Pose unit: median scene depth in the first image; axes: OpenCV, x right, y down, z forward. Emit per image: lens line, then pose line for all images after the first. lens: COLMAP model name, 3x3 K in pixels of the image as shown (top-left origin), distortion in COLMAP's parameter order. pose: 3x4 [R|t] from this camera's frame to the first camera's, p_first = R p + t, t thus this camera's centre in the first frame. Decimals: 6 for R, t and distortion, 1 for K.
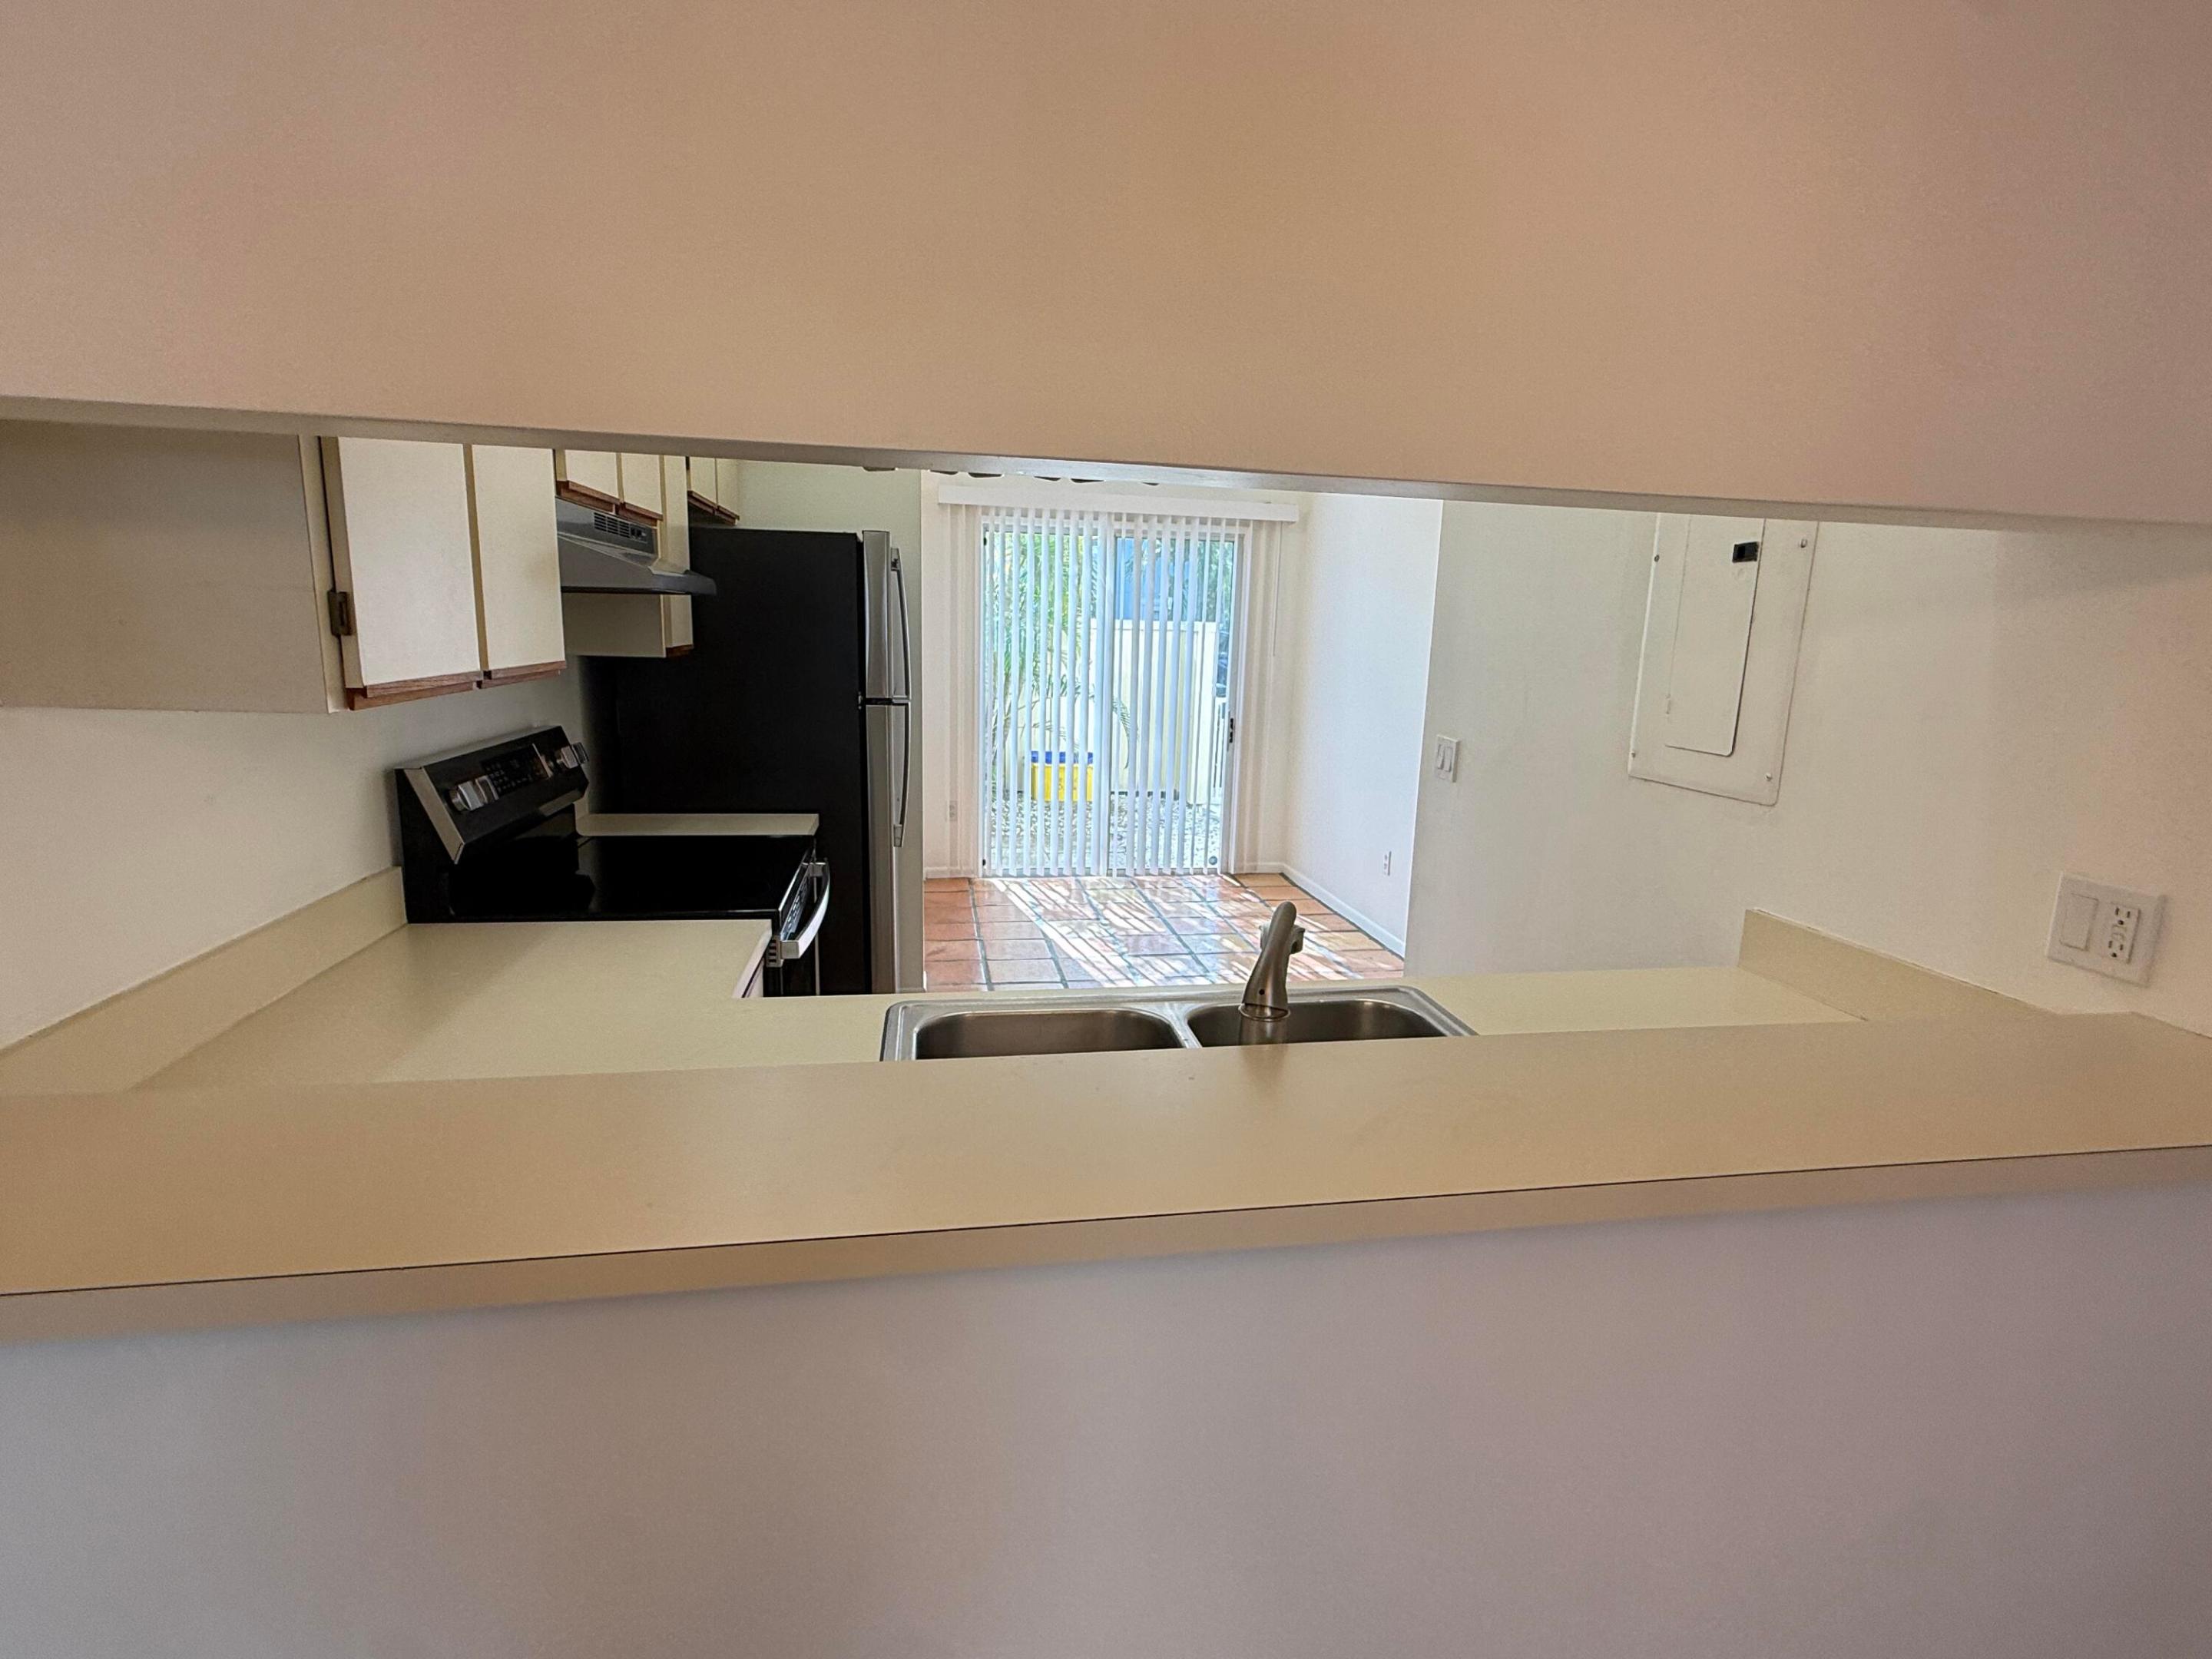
lens RADIAL K [[1053.8, 0, 1106.0], [0, 1053.8, 829.5], [0, 0, 1]] dist [0.000780, 0.000134]
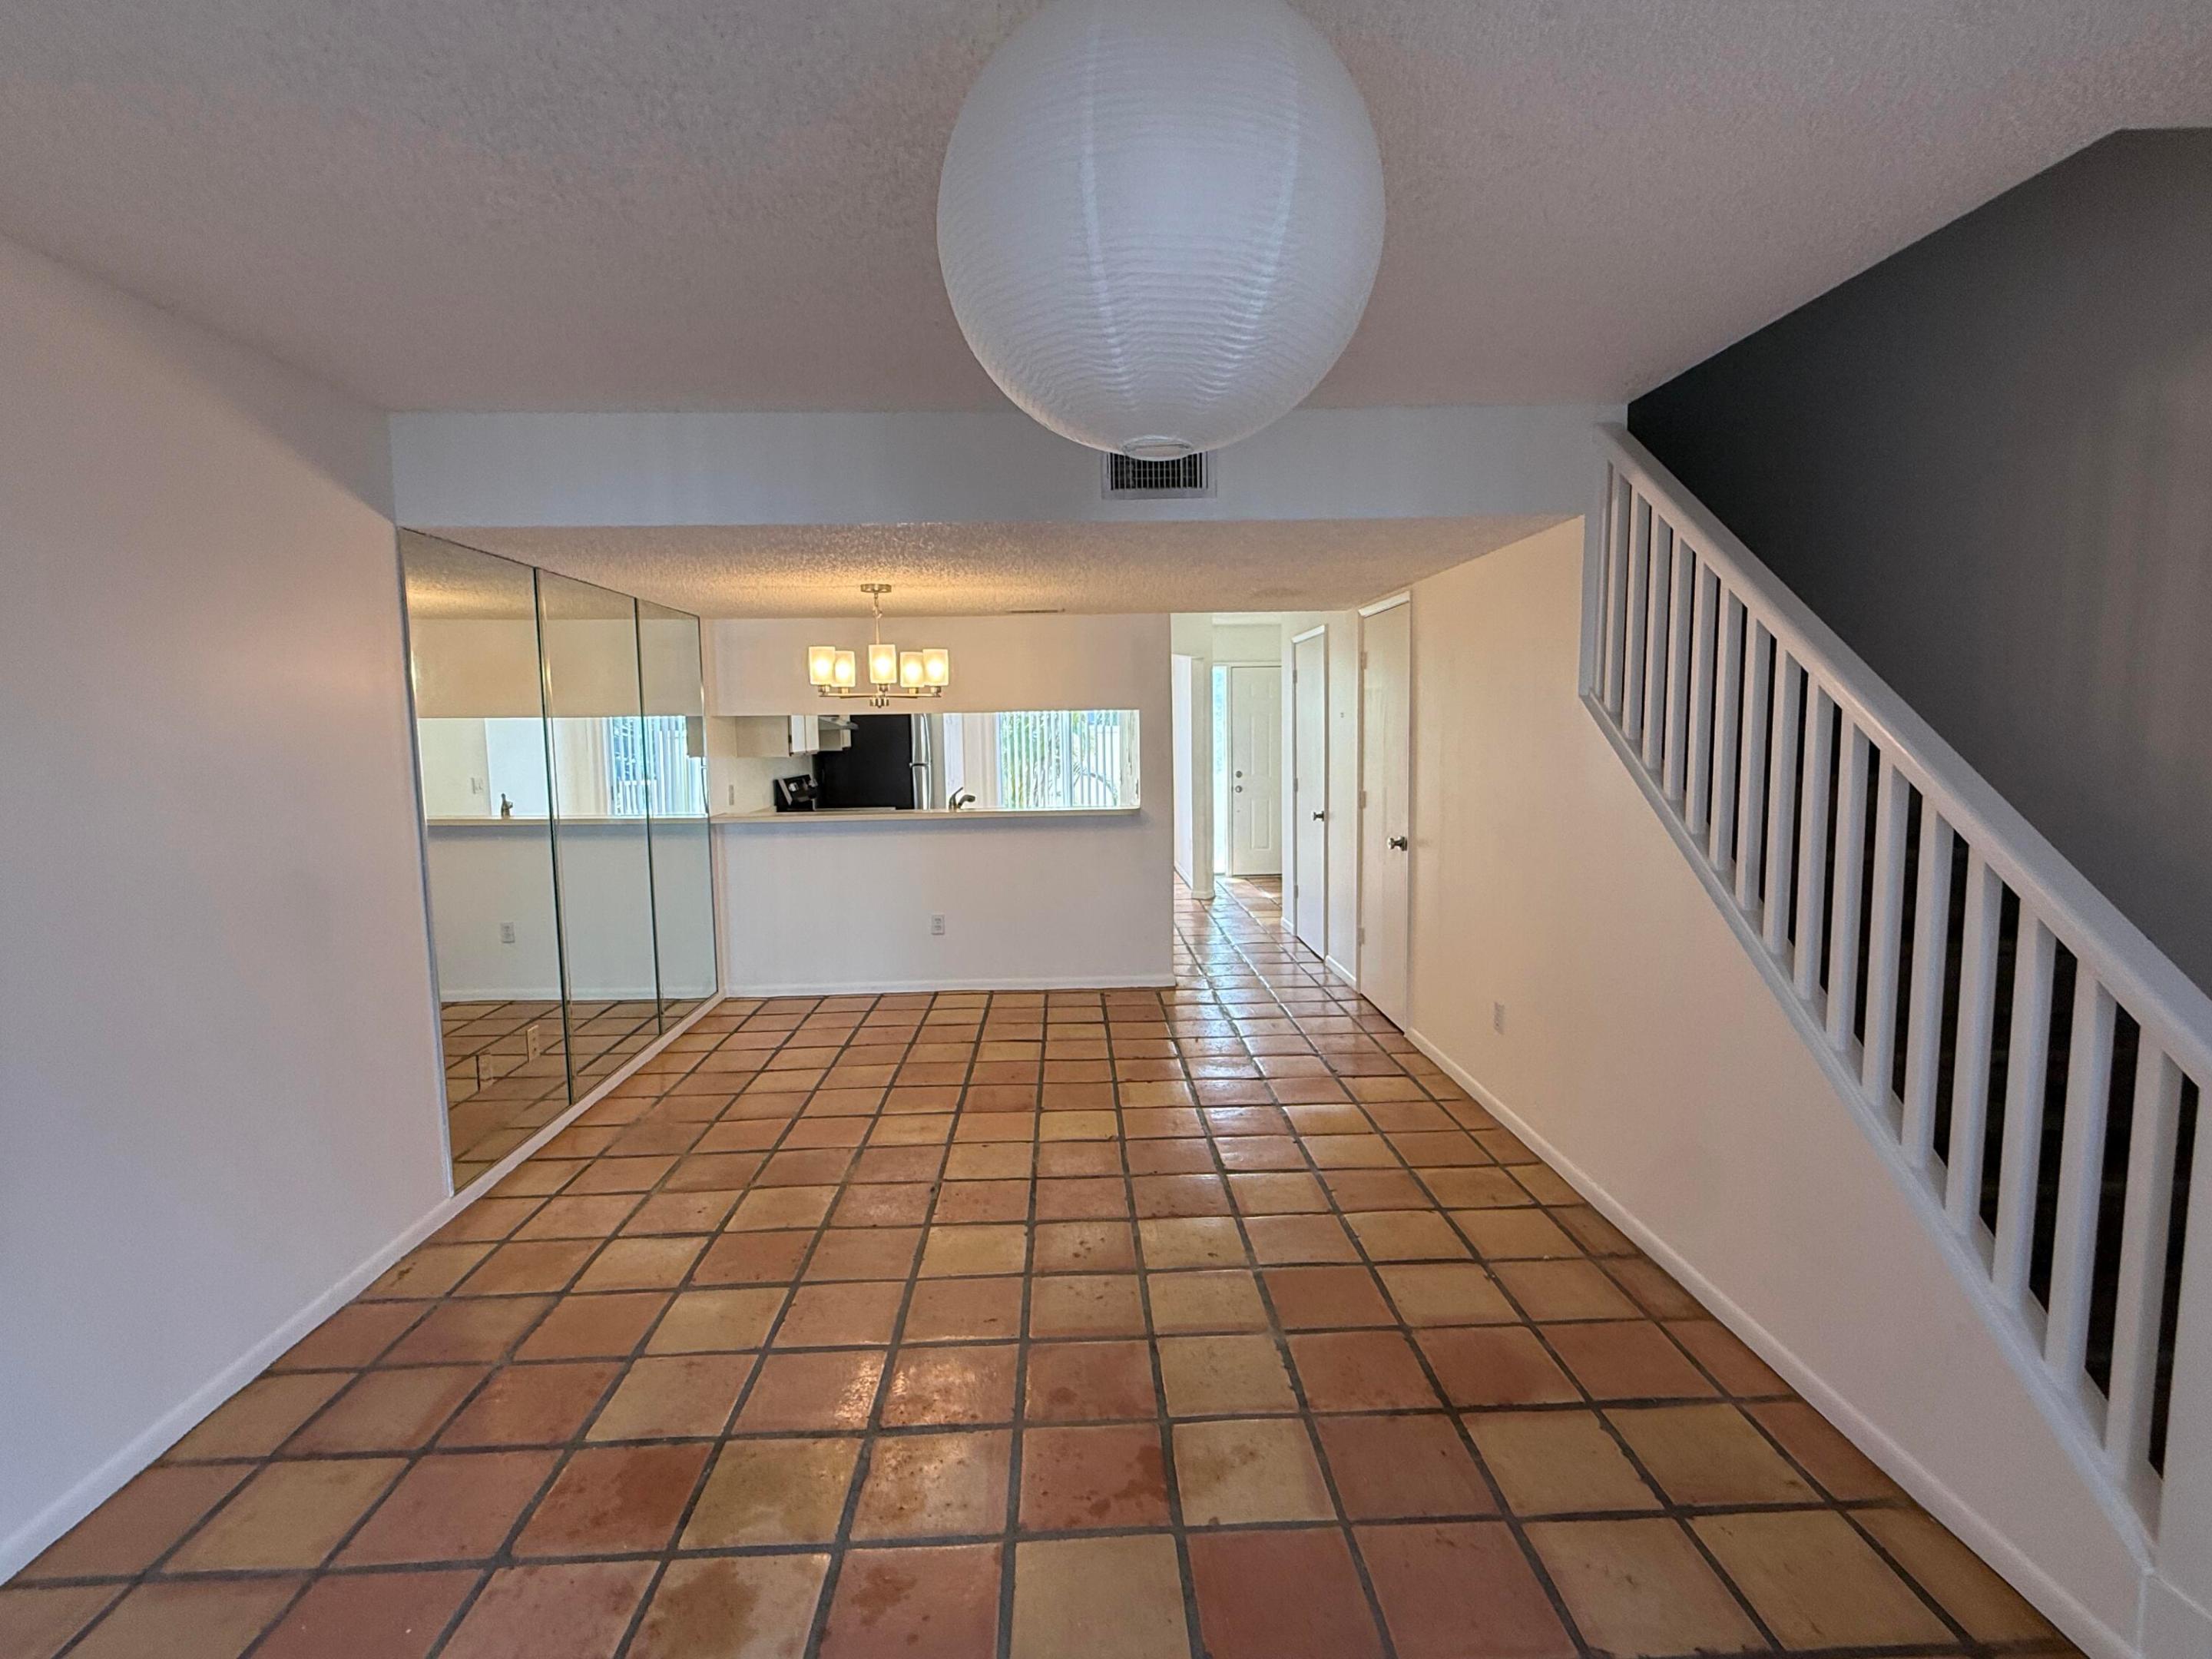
lens RADIAL K [[1053.8, 0, 1106.0], [0, 1053.8, 829.5], [0, 0, 1]] dist [0.000780, 0.000134]
pose [[0.989461, -0.032322, -0.141145, 0.972524], [0.018799, 0.995193, -0.096117, 0.474939], [0.143573, 0.092451, 0.985312, -2.396234]]
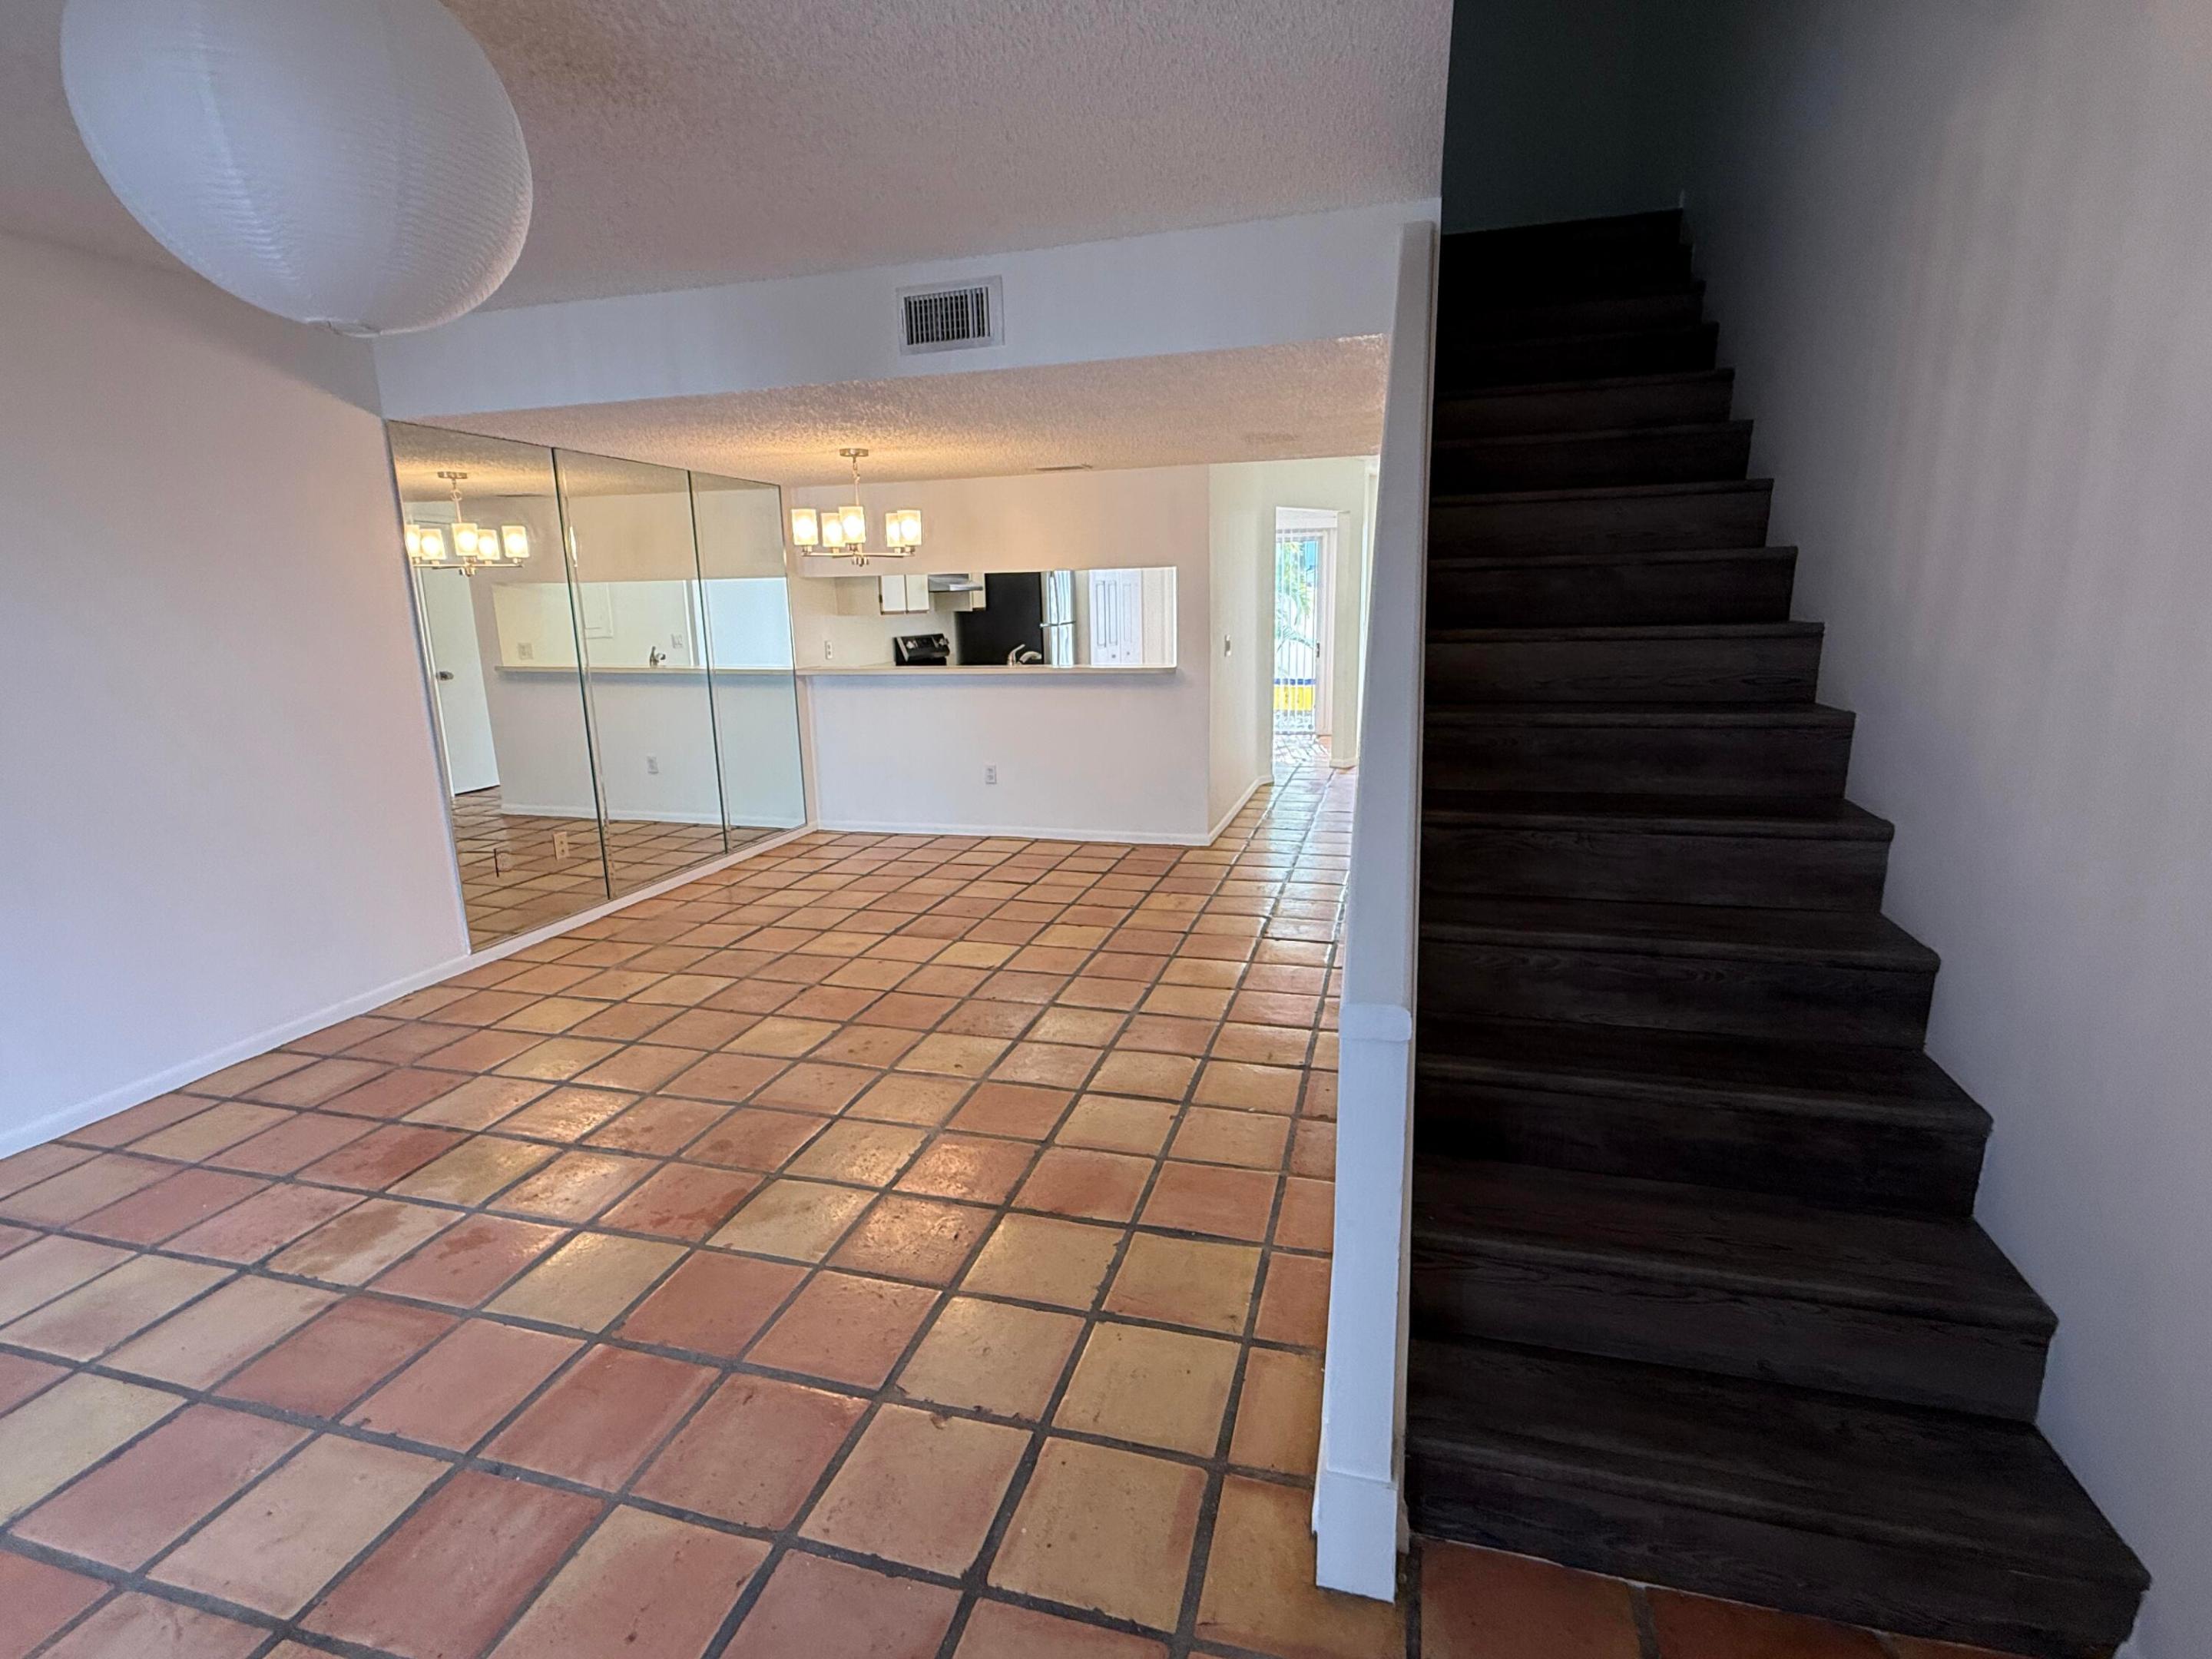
lens RADIAL K [[1053.8, 0, 1106.0], [0, 1053.8, 829.5], [0, 0, 1]] dist [0.000780, 0.000134]
pose [[0.900841, 0.044774, -0.431833, 1.777313], [-0.034879, 0.998916, 0.030811, 0.503868], [0.432745, -0.012694, 0.901427, -2.236339]]
